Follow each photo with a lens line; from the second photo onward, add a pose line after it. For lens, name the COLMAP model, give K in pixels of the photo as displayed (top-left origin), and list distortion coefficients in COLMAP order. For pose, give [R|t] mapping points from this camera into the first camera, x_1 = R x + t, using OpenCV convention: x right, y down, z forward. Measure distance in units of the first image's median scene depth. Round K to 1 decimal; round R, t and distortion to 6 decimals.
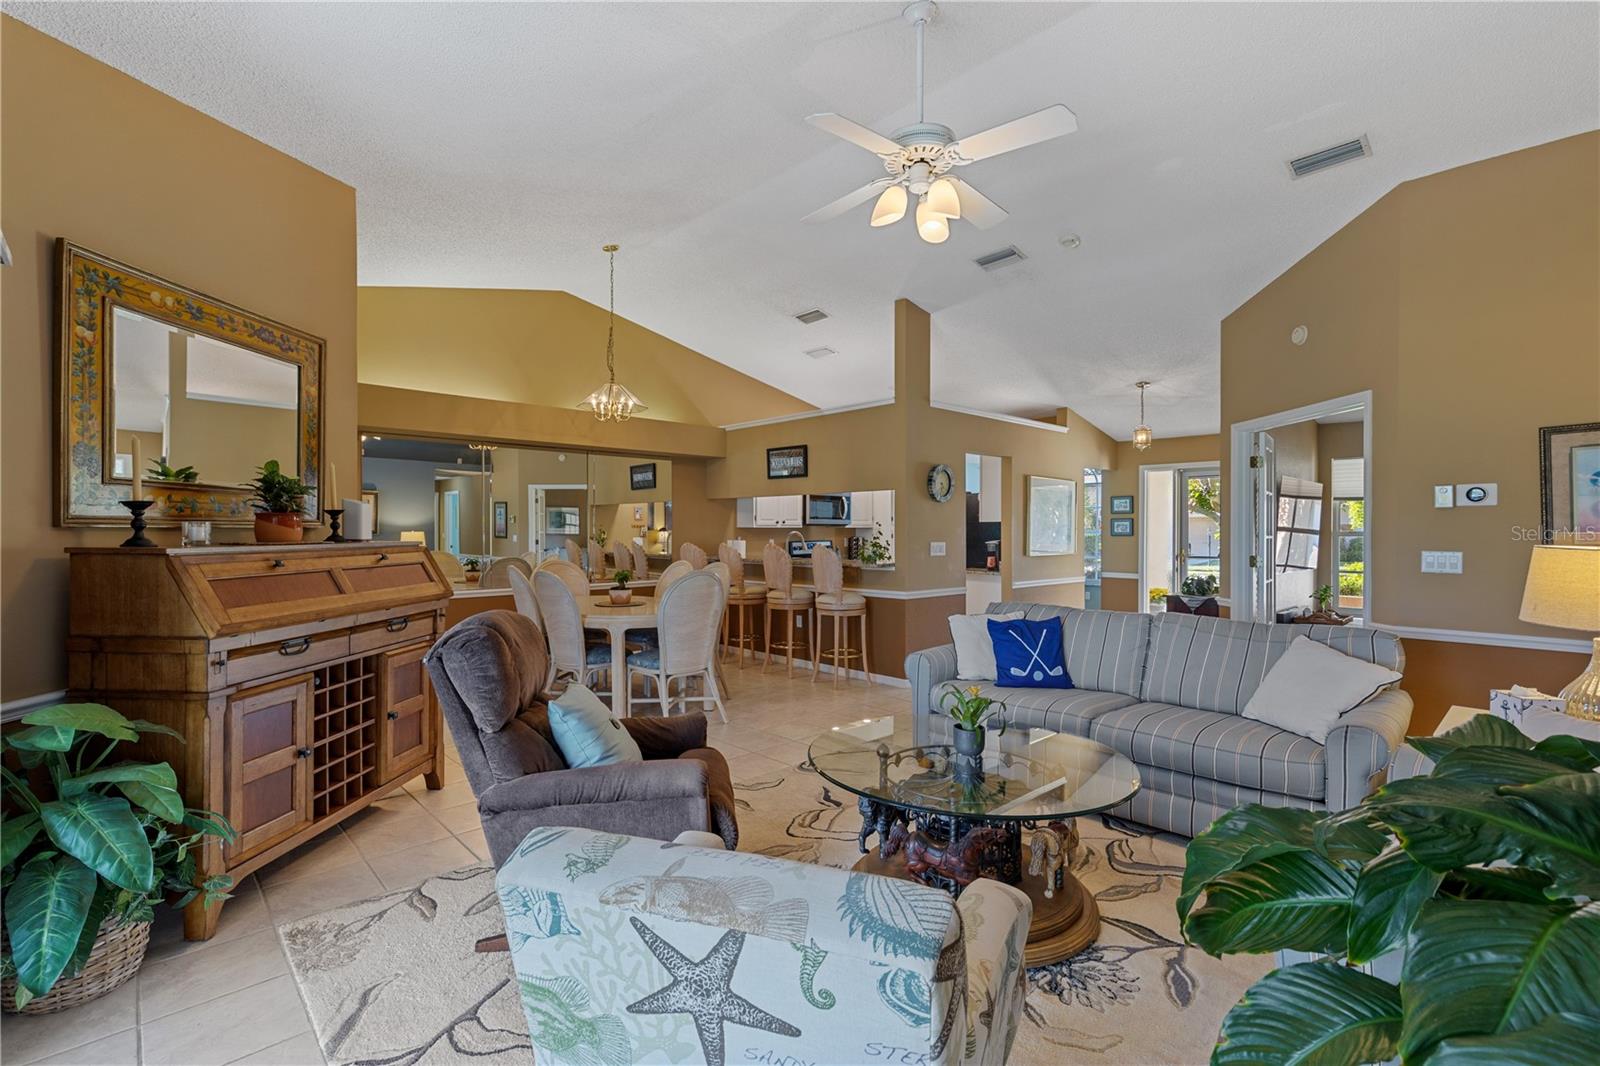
lens RADIAL K [[716.2, 0, 788.6], [0, 716.2, 532.3], [0, 0, 1]] dist [0.007088, -0.002461]
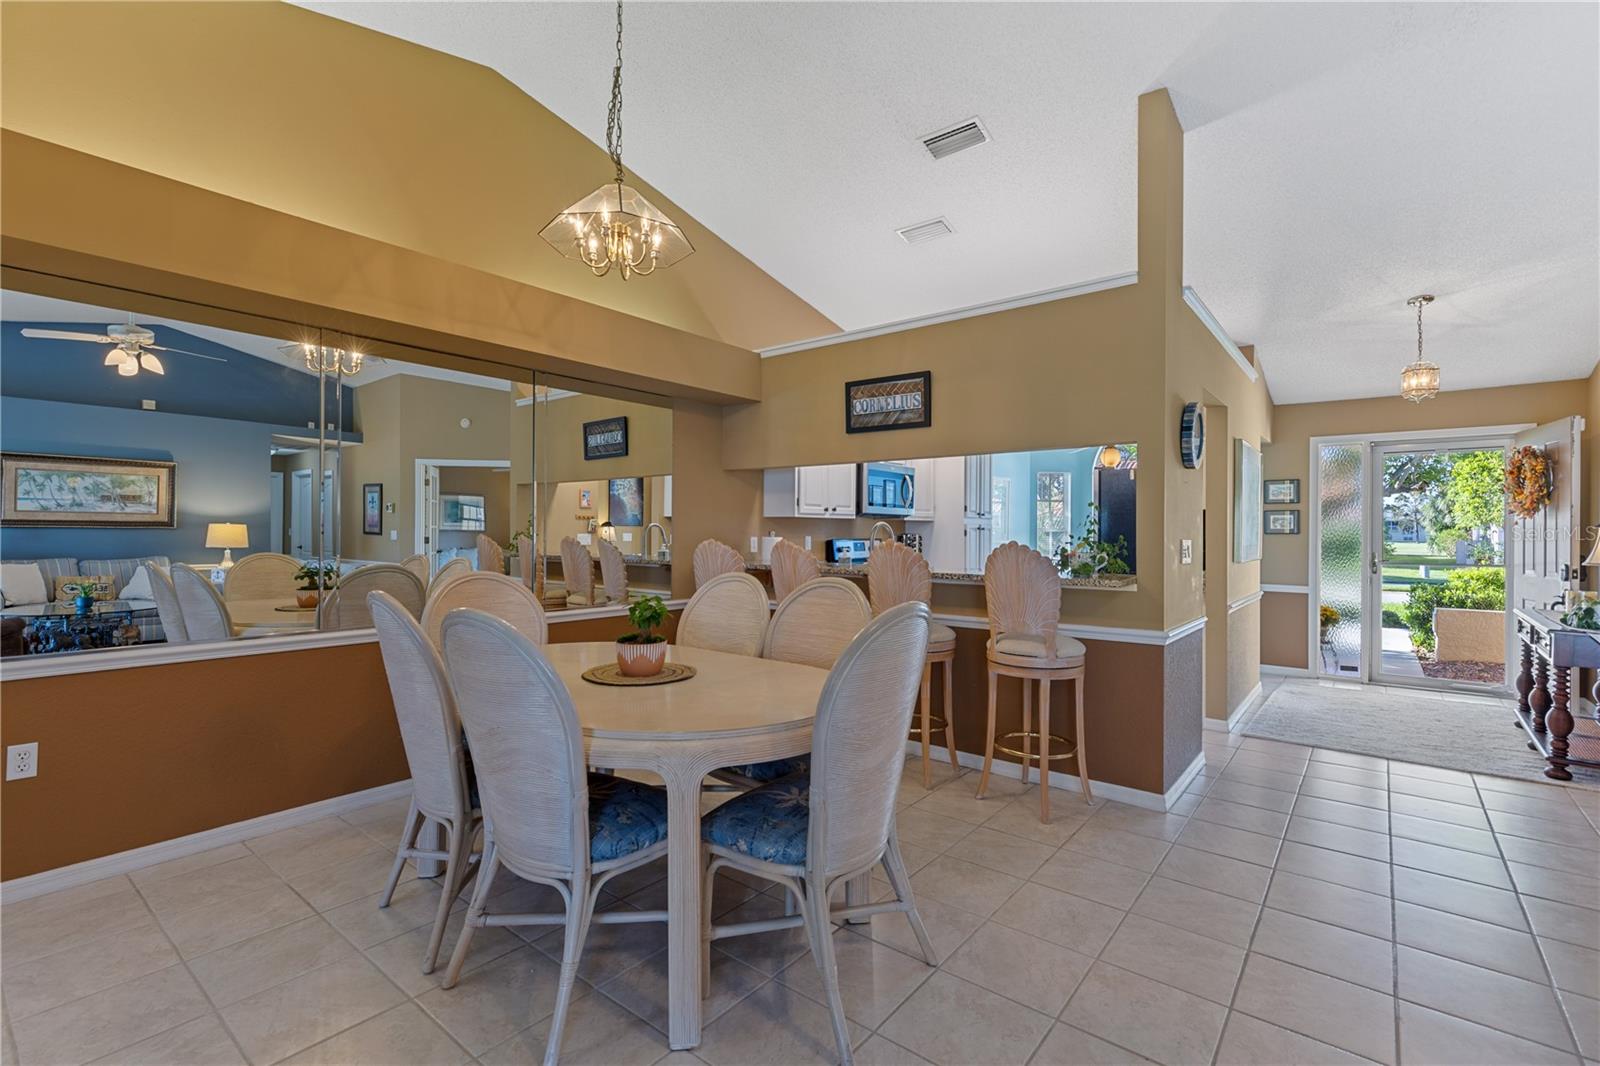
lens RADIAL K [[716.2, 0, 790.6], [0, 716.2, 529.5], [0, 0, 1]] dist [0.007088, -0.002461]
pose [[0.990291, 0.006555, 0.138858, -0.133223], [-0.005561, 0.999956, -0.007545, 0.008865], [-0.138901, 0.006699, 0.990284, 0.354701]]
